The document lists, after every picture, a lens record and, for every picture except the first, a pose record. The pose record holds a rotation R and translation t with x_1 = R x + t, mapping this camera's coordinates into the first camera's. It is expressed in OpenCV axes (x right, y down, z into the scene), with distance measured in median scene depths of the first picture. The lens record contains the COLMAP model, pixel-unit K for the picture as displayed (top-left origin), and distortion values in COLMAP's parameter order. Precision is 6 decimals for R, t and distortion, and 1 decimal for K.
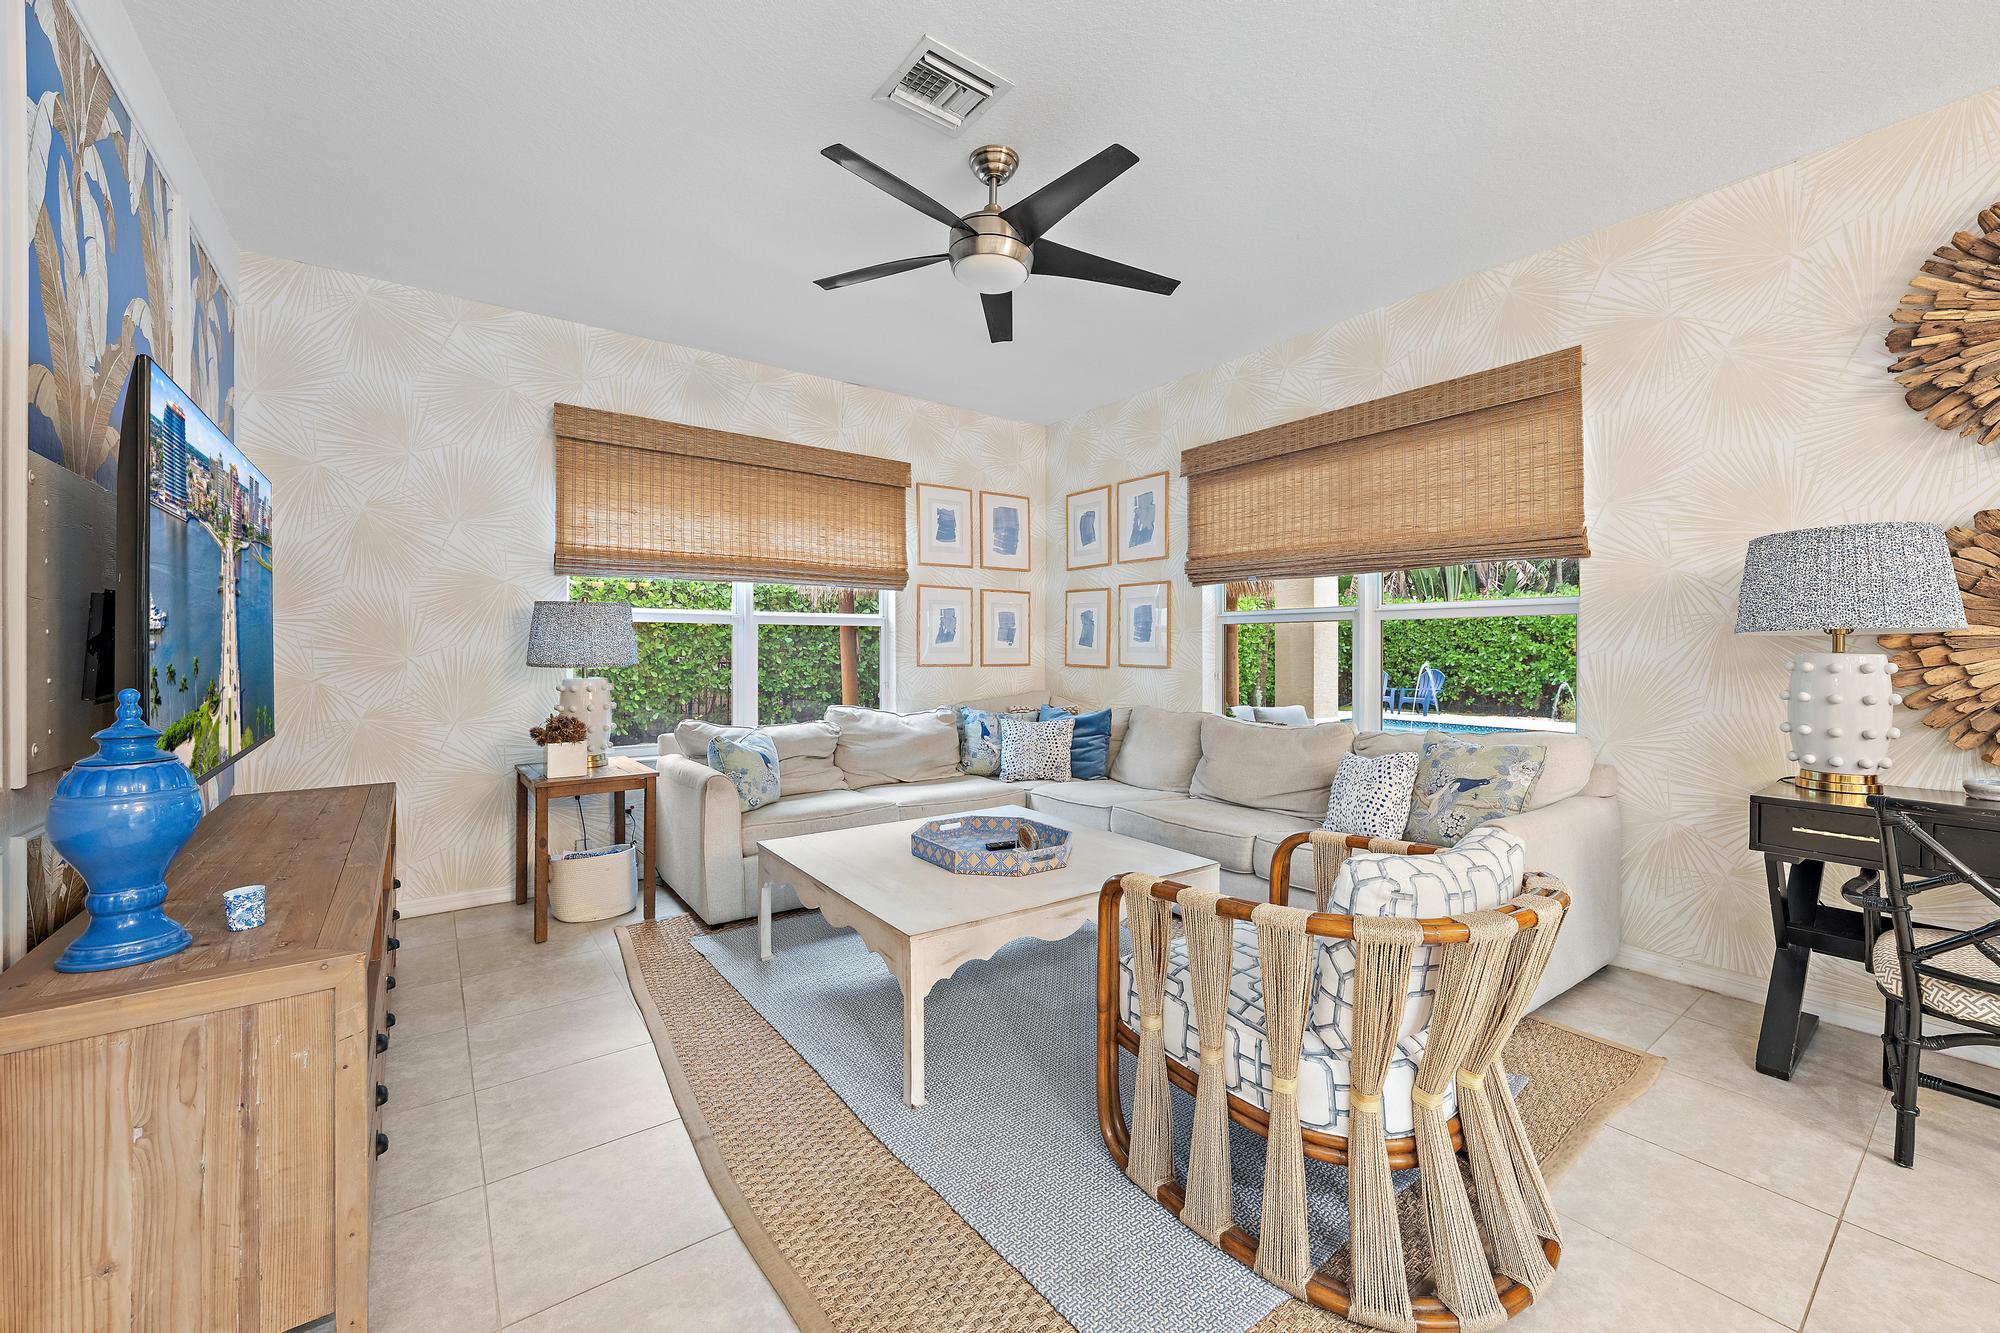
lens RADIAL K [[784.6, 0, 1014.2], [0, 784.6, 647.8], [0, 0, 1]] dist [-0.002670, 0.001210]
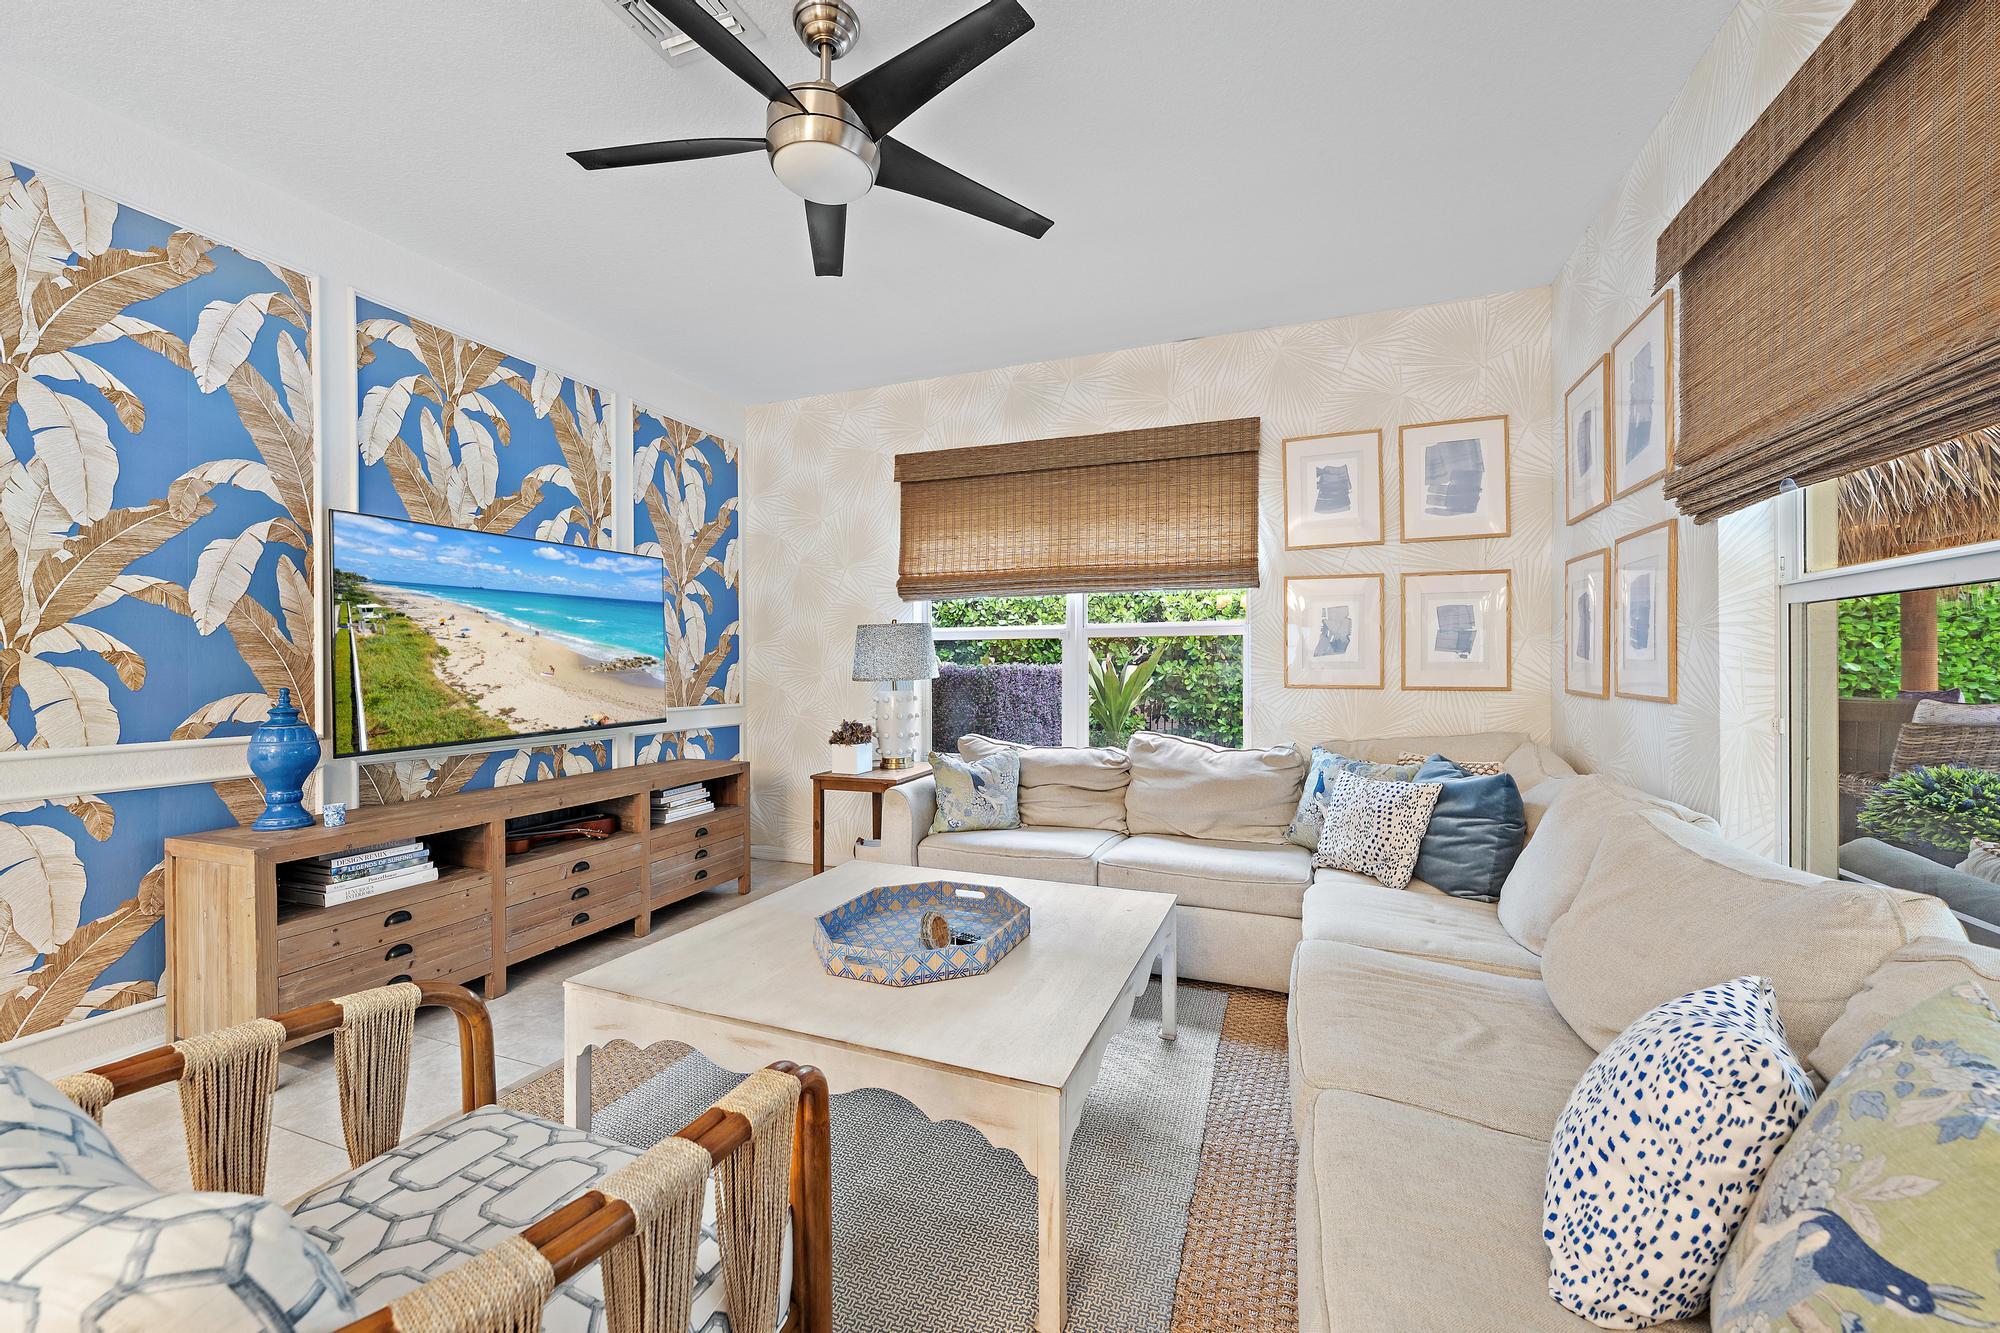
lens RADIAL K [[784.6, 0, 1010.2], [0, 784.6, 663.4], [0, 0, 1]] dist [-0.002670, 0.001210]
pose [[0.526109, -0.003666, -0.850409, 0.433704], [0.003942, 0.999990, -0.001872, 0.001530], [0.850408, -0.002367, 0.526119, 0.456033]]
